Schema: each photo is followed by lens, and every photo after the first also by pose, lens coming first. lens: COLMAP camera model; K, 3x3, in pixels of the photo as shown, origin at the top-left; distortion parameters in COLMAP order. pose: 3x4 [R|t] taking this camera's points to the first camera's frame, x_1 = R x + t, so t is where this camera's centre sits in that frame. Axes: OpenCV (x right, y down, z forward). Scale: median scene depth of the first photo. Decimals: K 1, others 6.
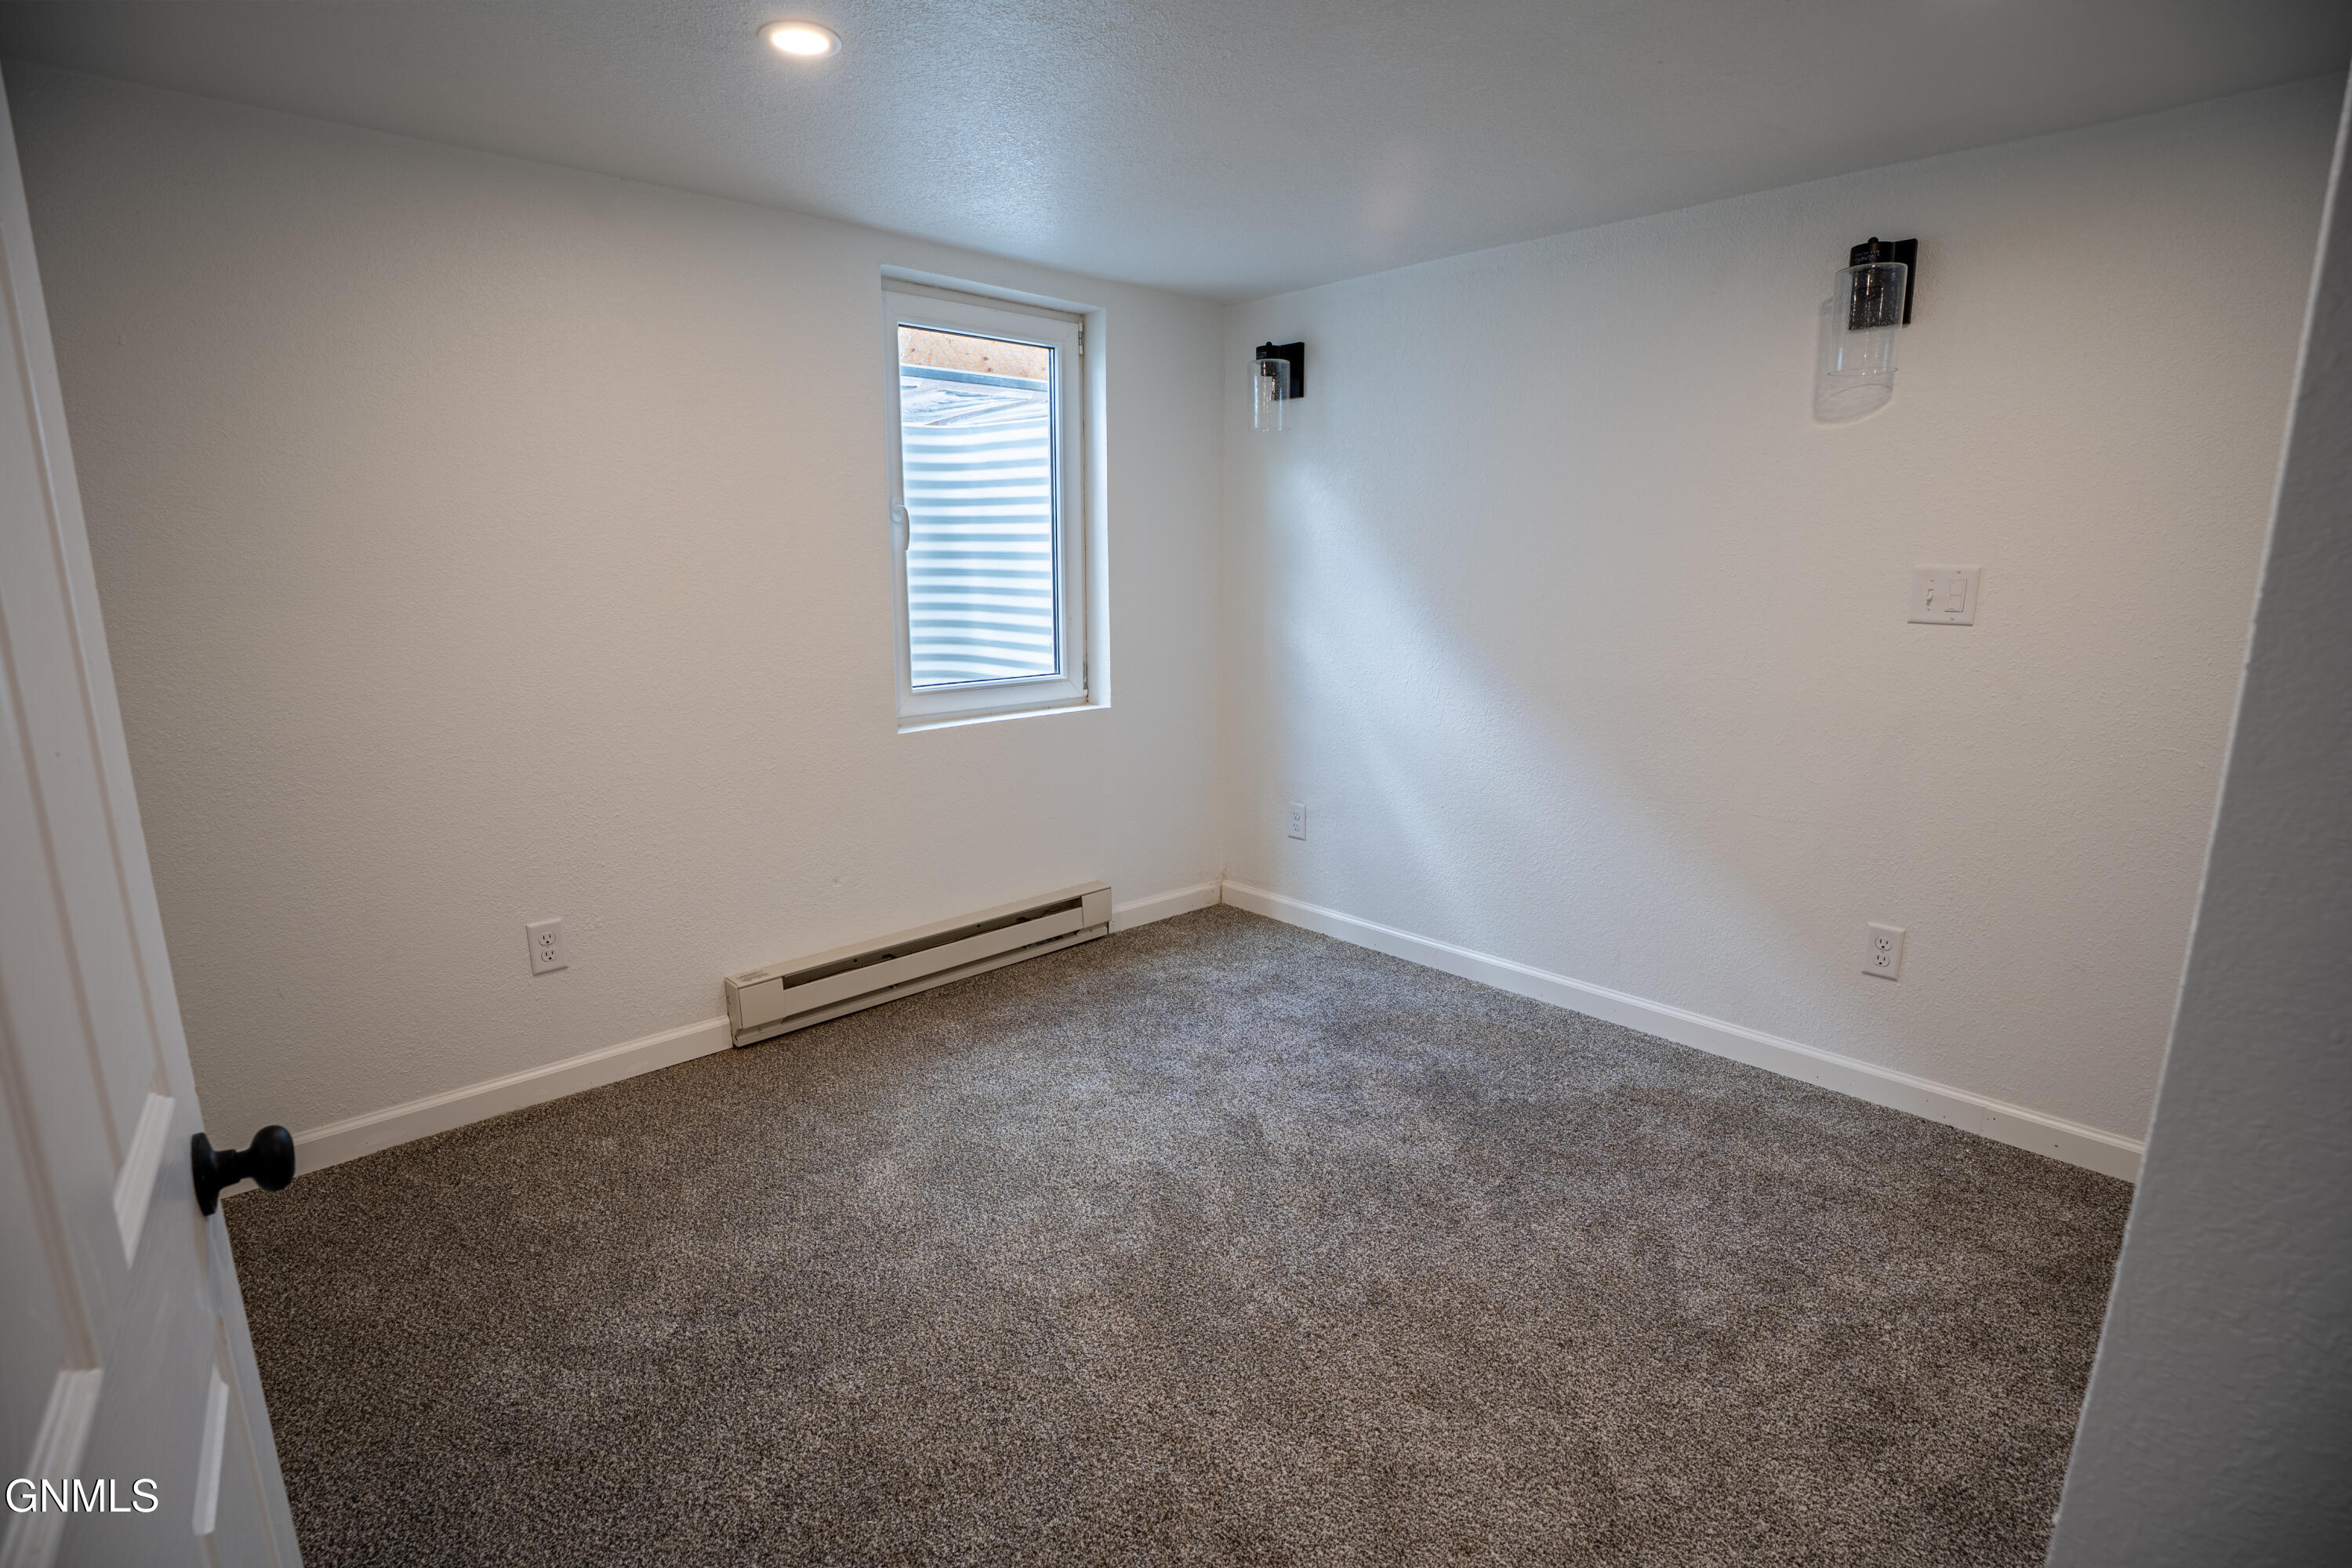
lens RADIAL K [[1070.8, 0, 1168.6], [0, 1070.8, 777.2], [0, 0, 1]] dist [-0.088627, 0.031761]
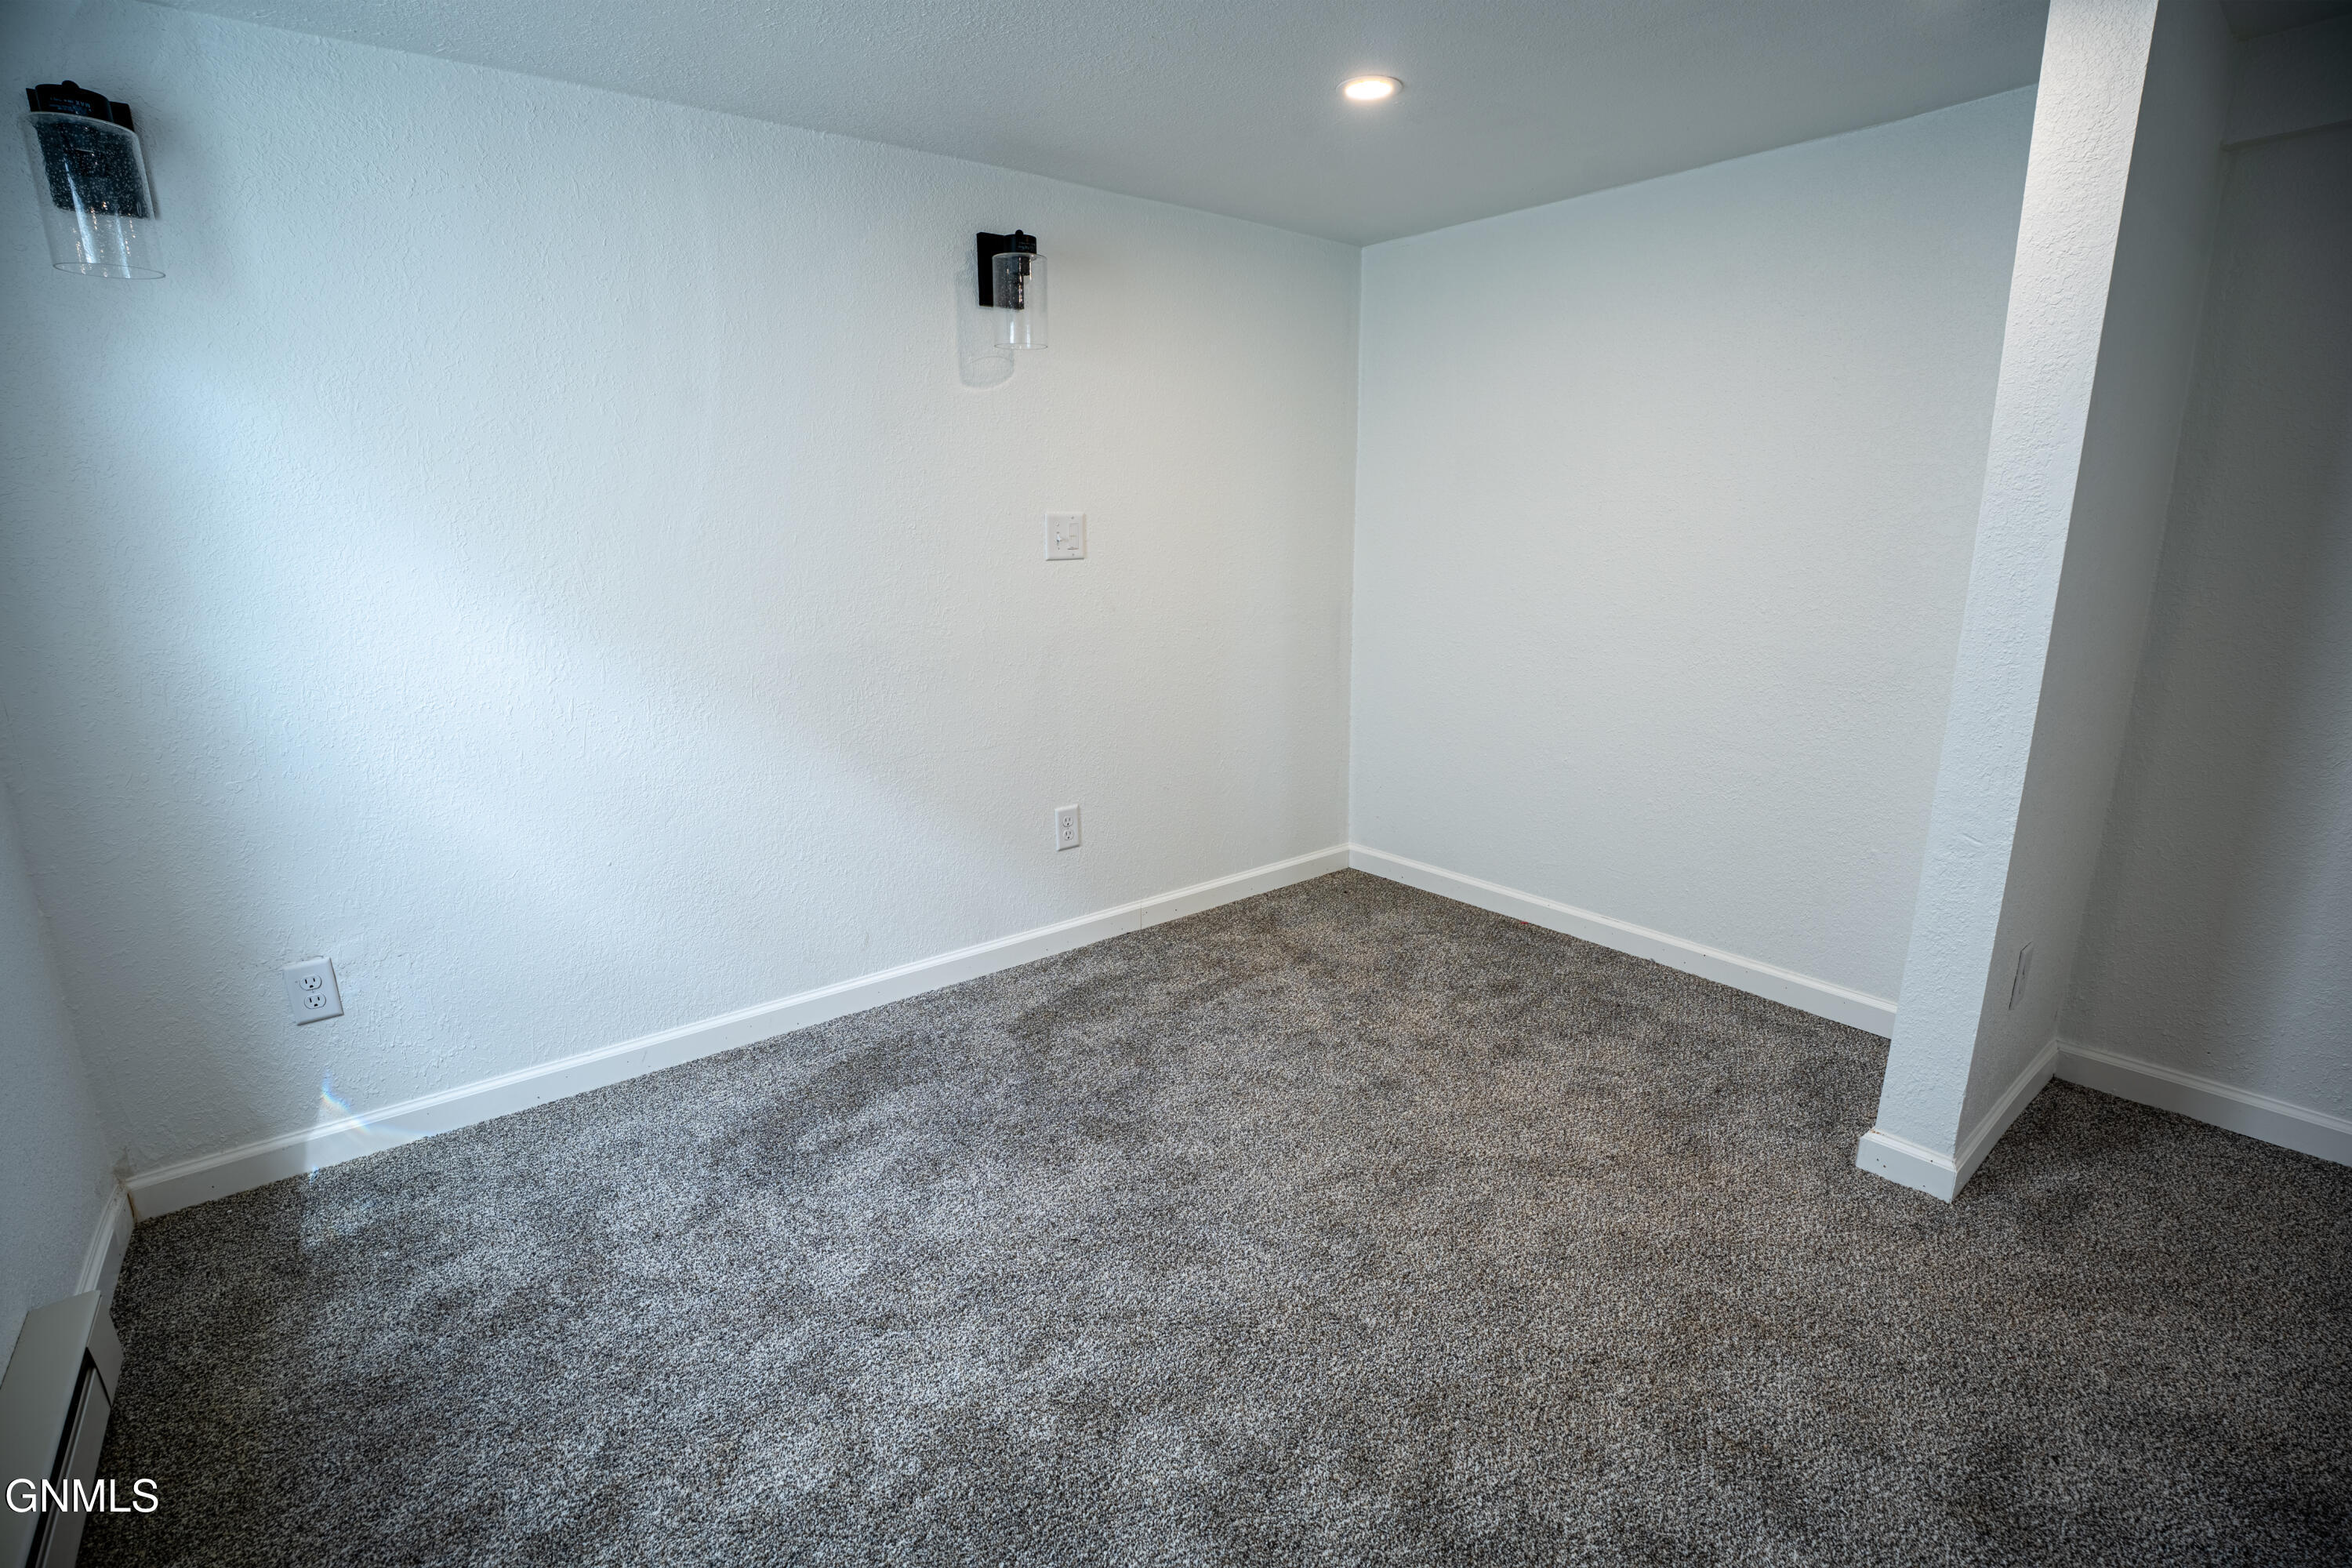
lens RADIAL K [[1070.8, 0, 1168.6], [0, 1070.8, 777.2], [0, 0, 1]] dist [-0.088627, 0.031761]
pose [[0.097201, -0.239118, 0.966113, -0.529823], [0.210670, 0.953657, 0.214839, -0.141442], [-0.972713, 0.182649, 0.143072, 0.703041]]
